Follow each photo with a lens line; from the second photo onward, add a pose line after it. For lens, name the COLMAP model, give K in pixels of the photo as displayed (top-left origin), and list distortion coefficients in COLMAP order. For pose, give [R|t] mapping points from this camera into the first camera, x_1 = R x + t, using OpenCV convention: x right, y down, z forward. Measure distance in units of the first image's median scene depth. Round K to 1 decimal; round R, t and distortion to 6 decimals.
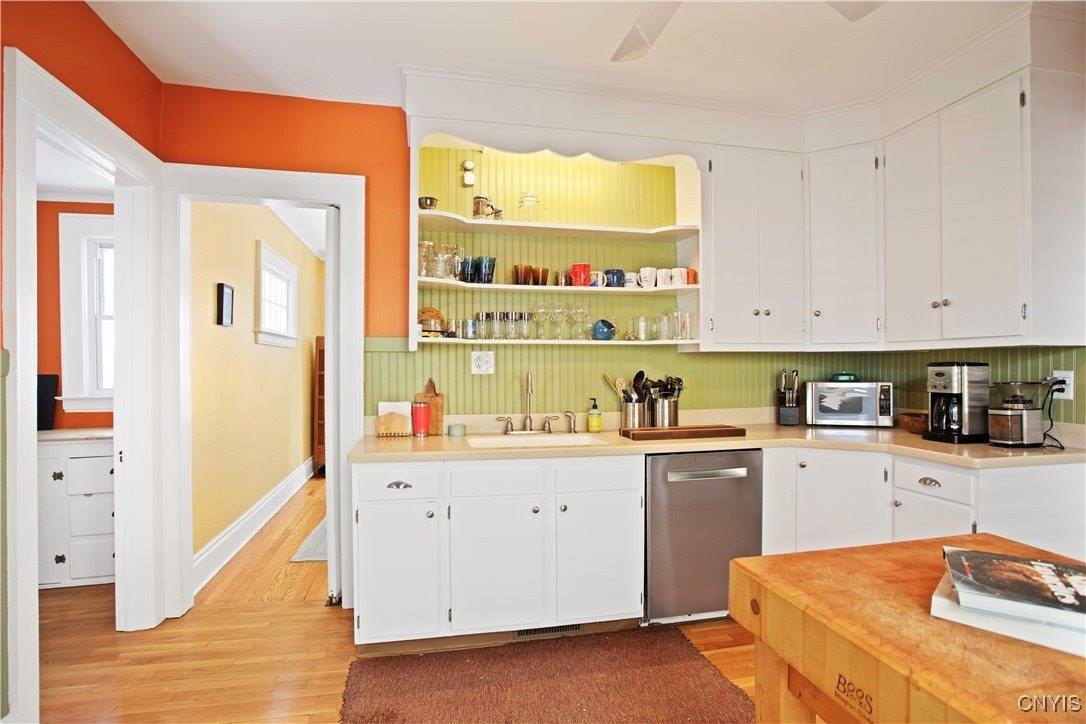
lens RADIAL K [[524.4, 0, 540.7], [0, 524.4, 369.2], [0, 0, 1]] dist [-0.025367, 0.002950]
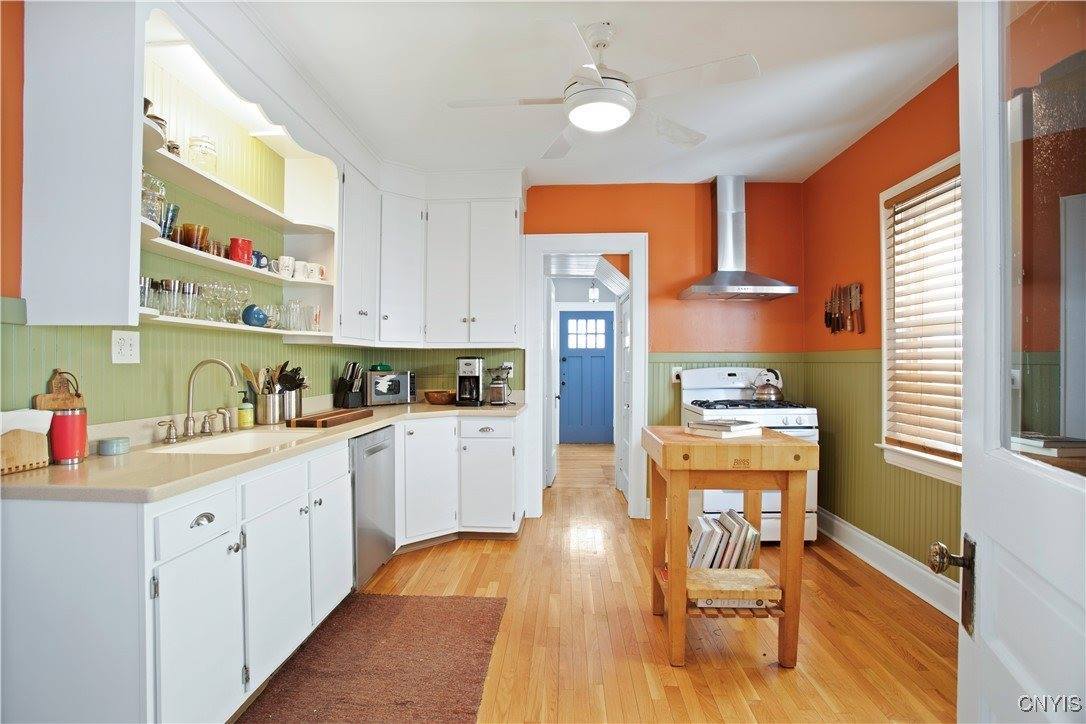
lens RADIAL K [[524.4, 0, 536.4], [0, 524.4, 362.8], [0, 0, 1]] dist [-0.025367, 0.002950]
pose [[0.287348, 0.005731, 0.957809, -0.647033], [0.001337, 0.999979, -0.006384, 0.014547], [-0.957825, 0.003115, 0.287335, 0.300465]]
